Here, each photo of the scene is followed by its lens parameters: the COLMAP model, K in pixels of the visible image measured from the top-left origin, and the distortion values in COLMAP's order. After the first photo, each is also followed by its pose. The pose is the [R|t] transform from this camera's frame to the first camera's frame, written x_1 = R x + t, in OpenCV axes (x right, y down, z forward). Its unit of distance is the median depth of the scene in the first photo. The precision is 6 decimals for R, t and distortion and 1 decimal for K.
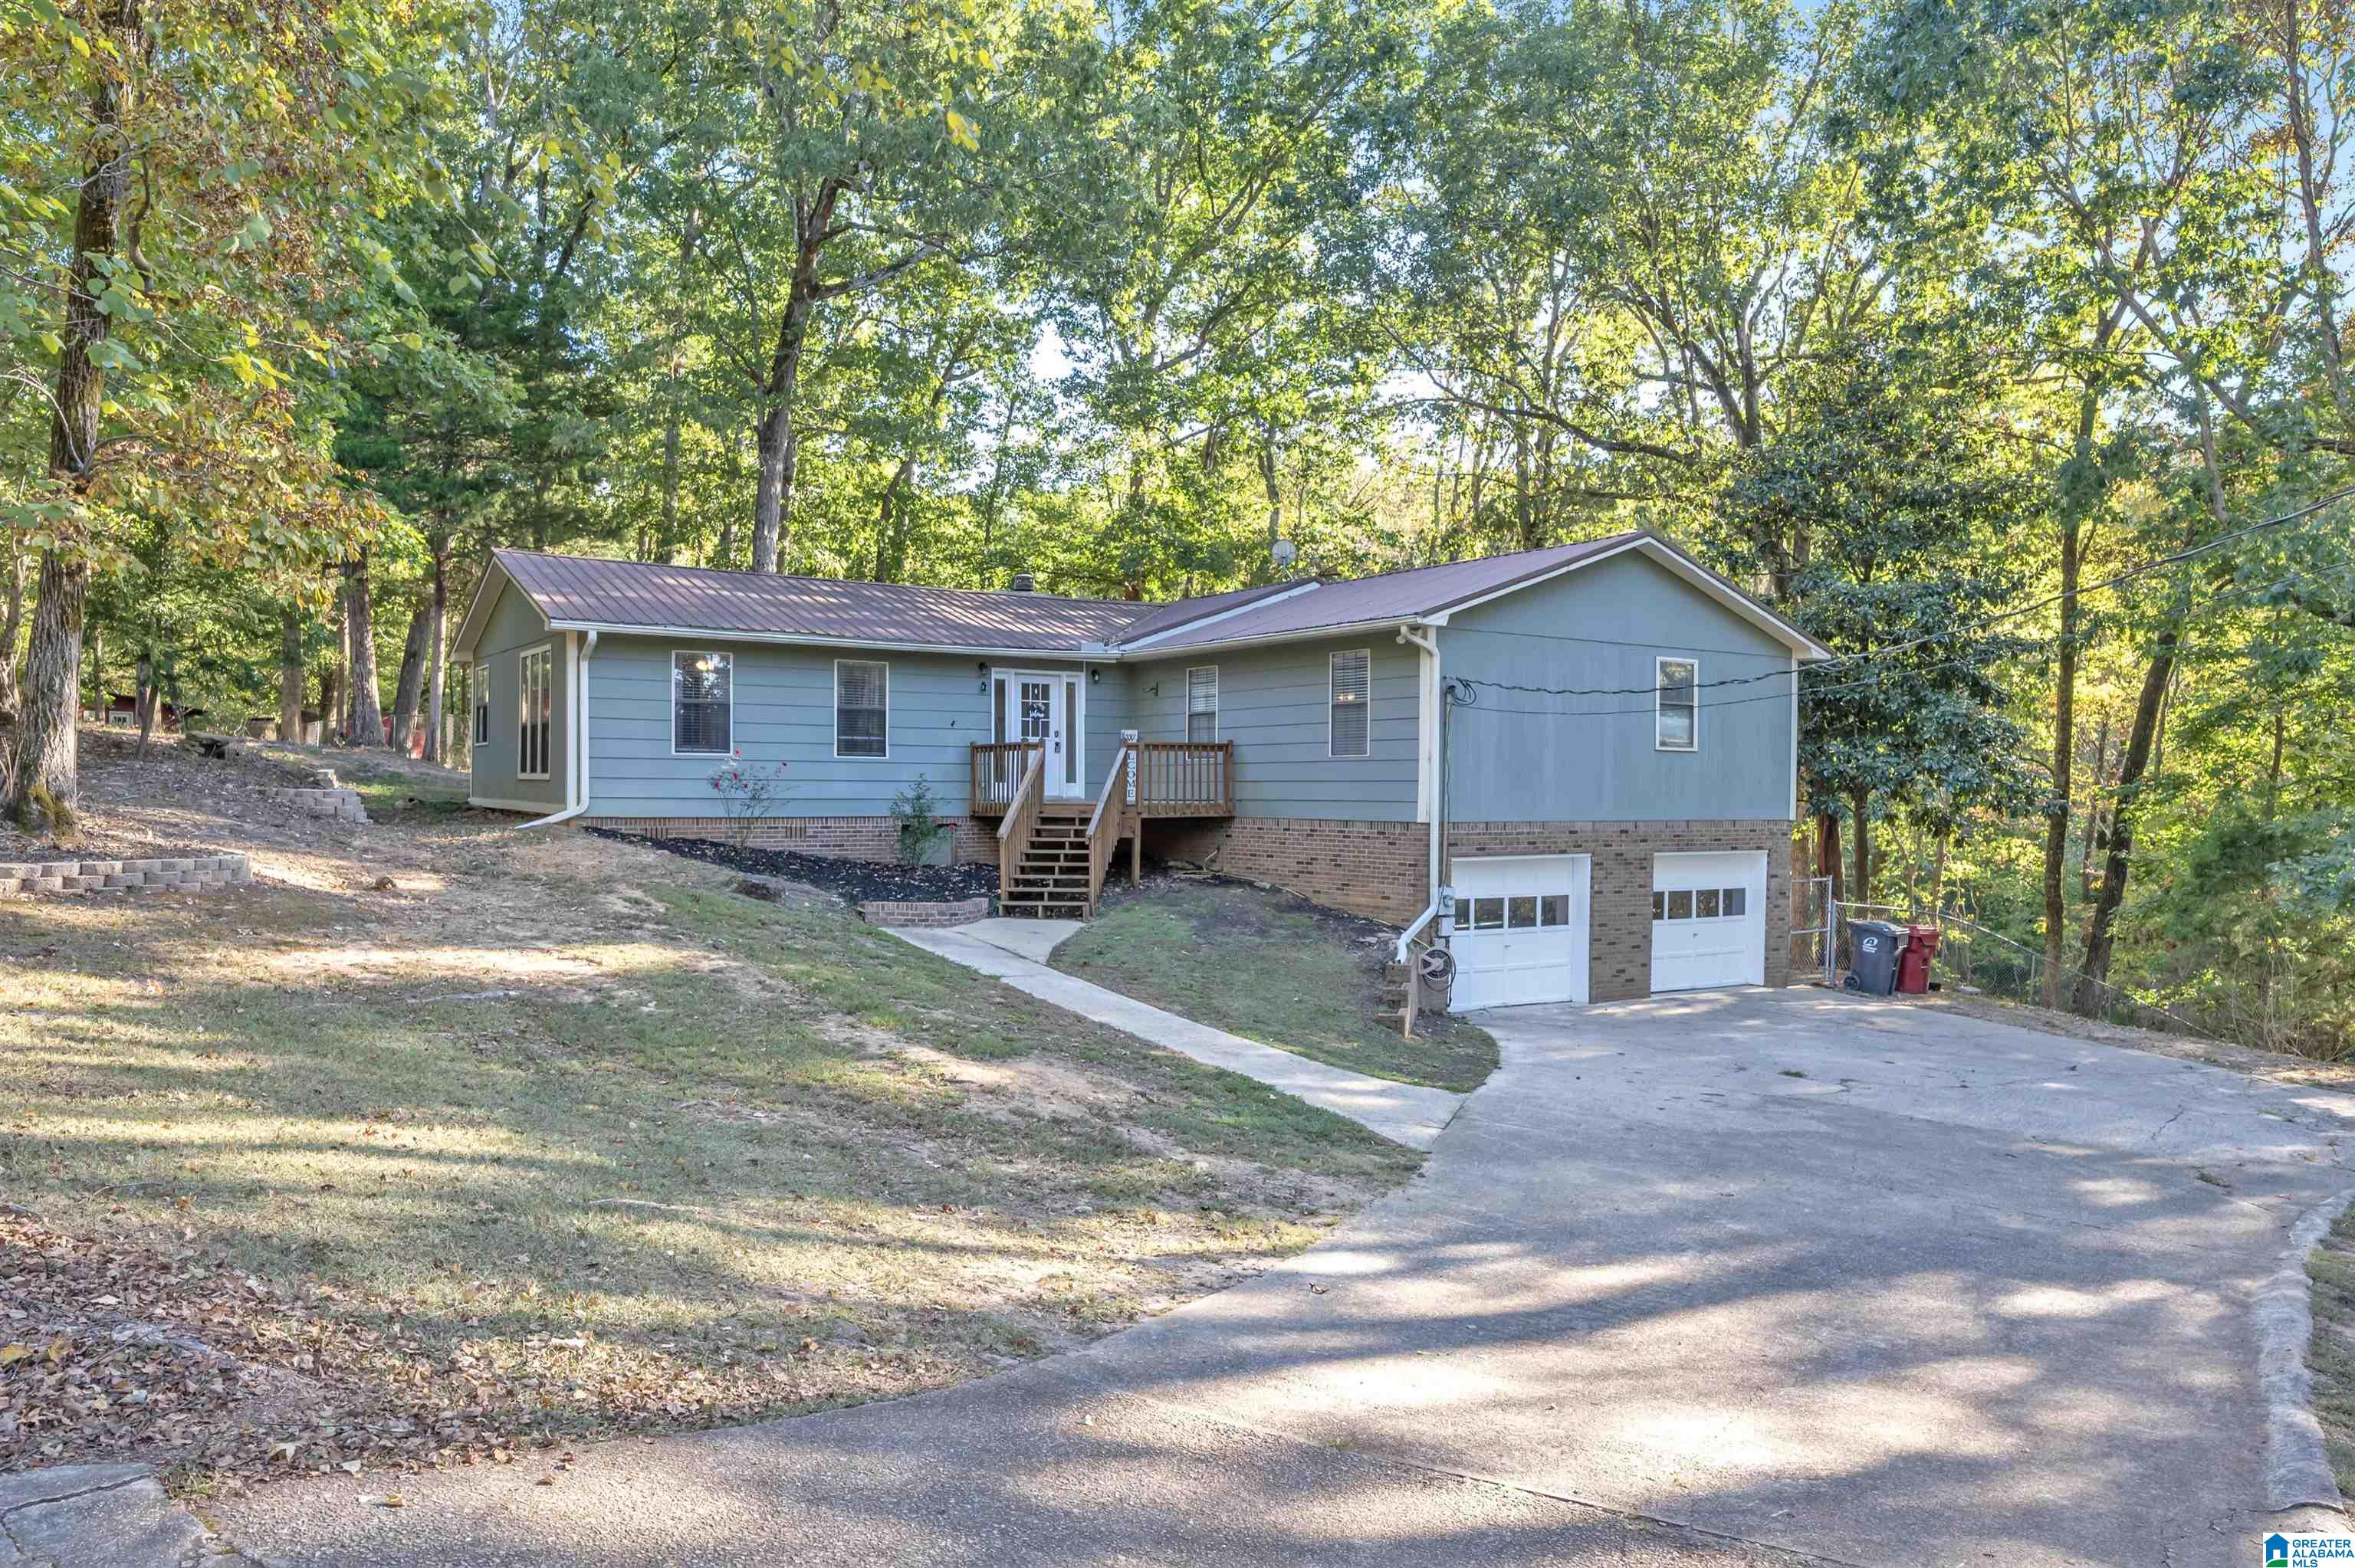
lens RADIAL K [[1597.5, 0, 1185.7], [0, 1597.5, 788.1], [0, 0, 1]] dist [0.003416, 0.005236]
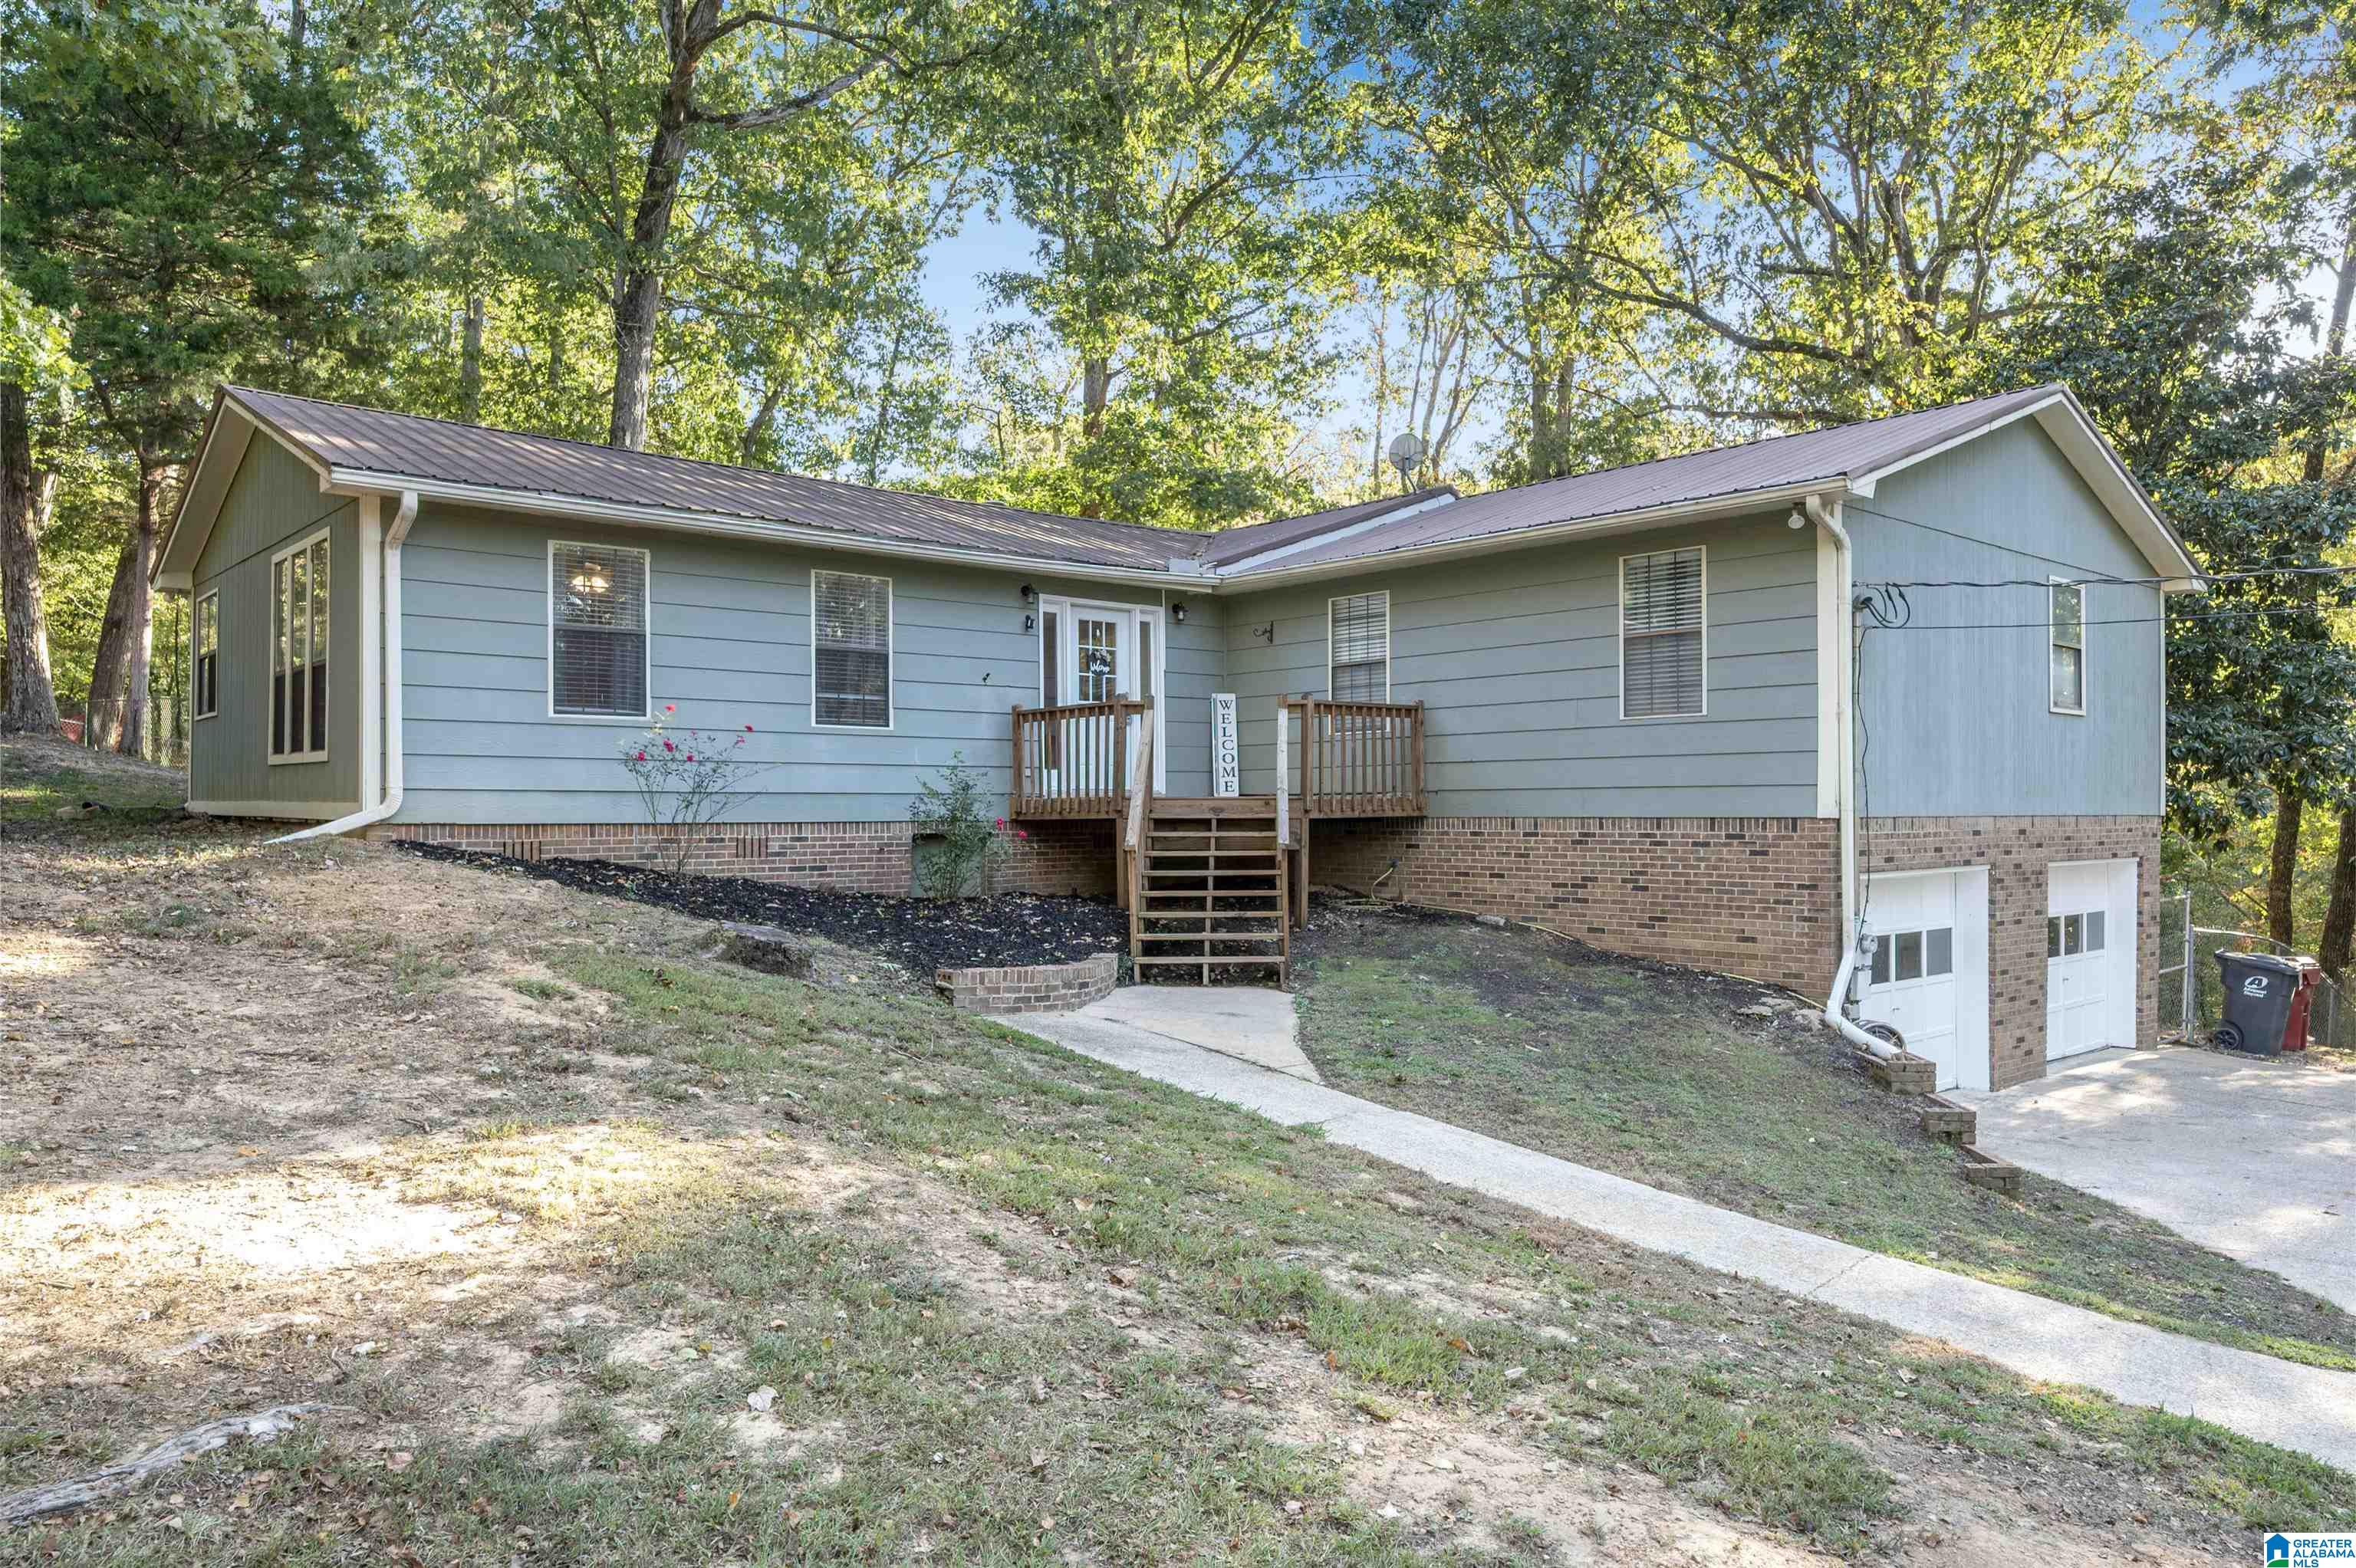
lens RADIAL K [[1598.2, 0, 1186.2], [0, 1598.2, 788.1], [0, 0, 1]] dist [0.003416, 0.005236]
pose [[0.991912, -0.007172, 0.126726, -0.176311], [0.008686, 0.999897, -0.011402, 0.014912], [-0.126631, 0.012411, 0.991872, 0.417233]]
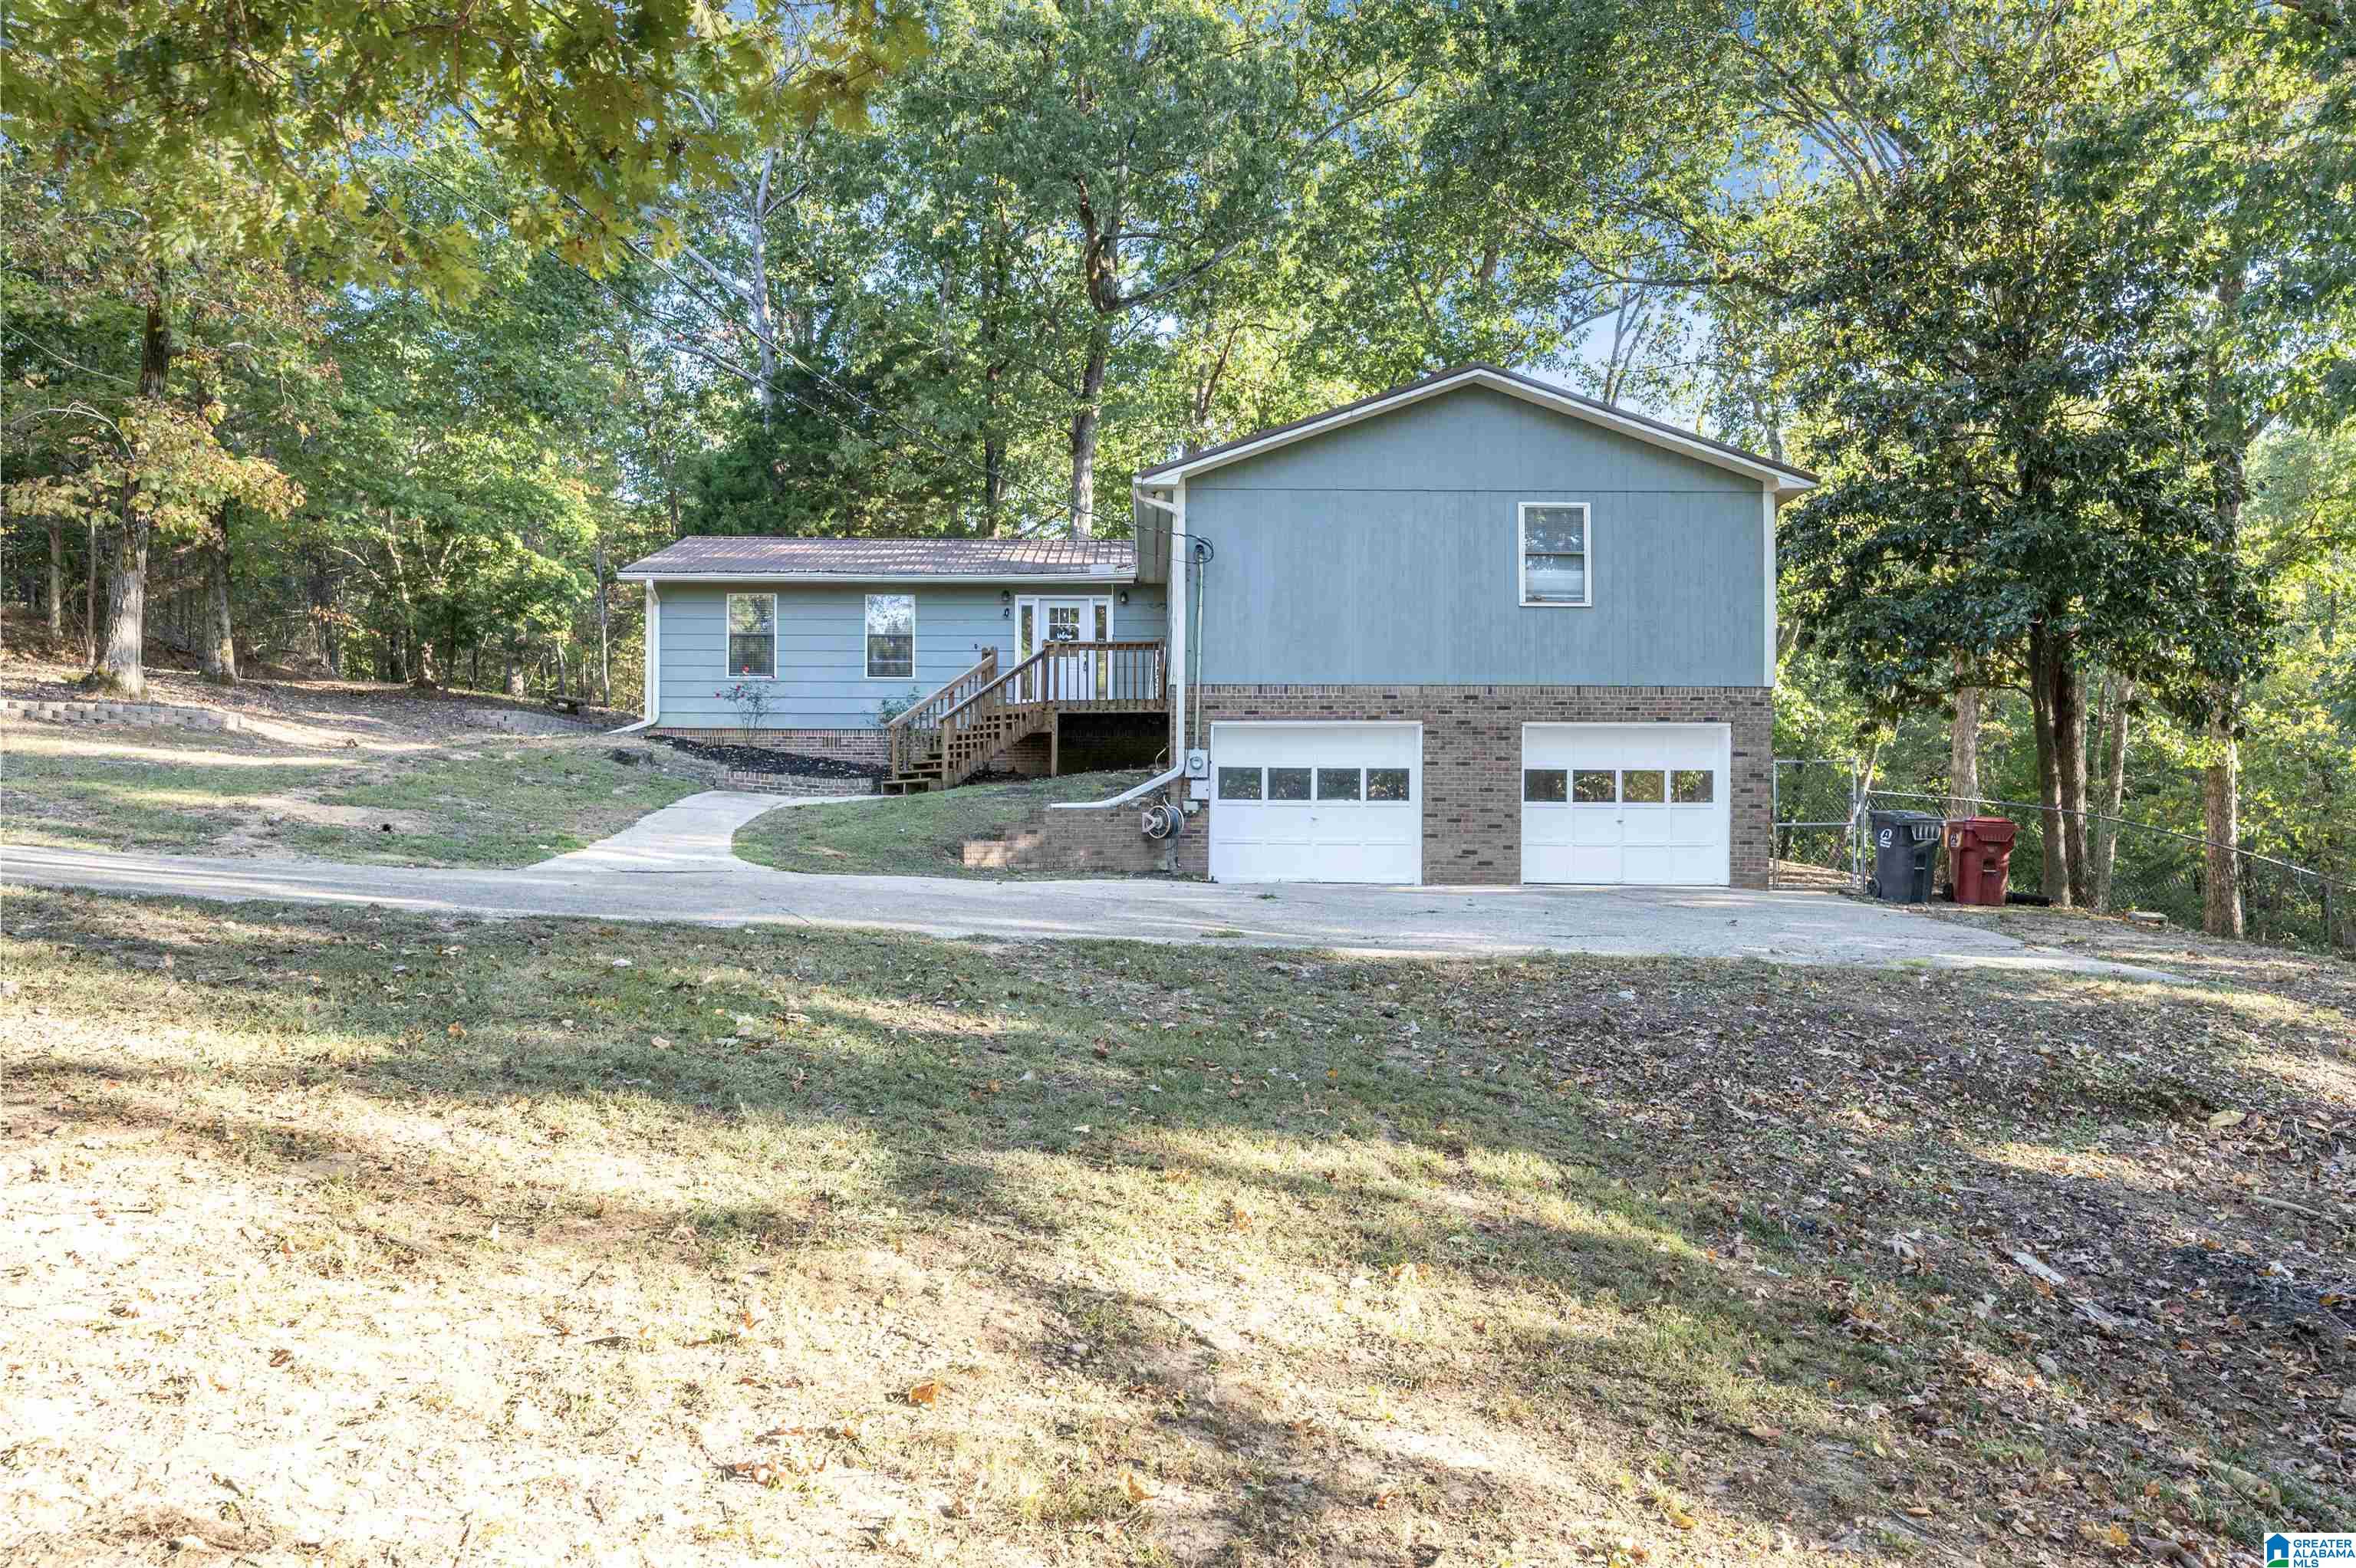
lens RADIAL K [[1598.2, 0, 1186.2], [0, 1598.2, 788.1], [0, 0, 1]] dist [0.003416, 0.005236]
pose [[0.844081, -0.029074, -0.535426, 0.689496], [0.008744, 0.999143, -0.040469, 0.126534], [0.536144, 0.029478, 0.843612, 0.160527]]
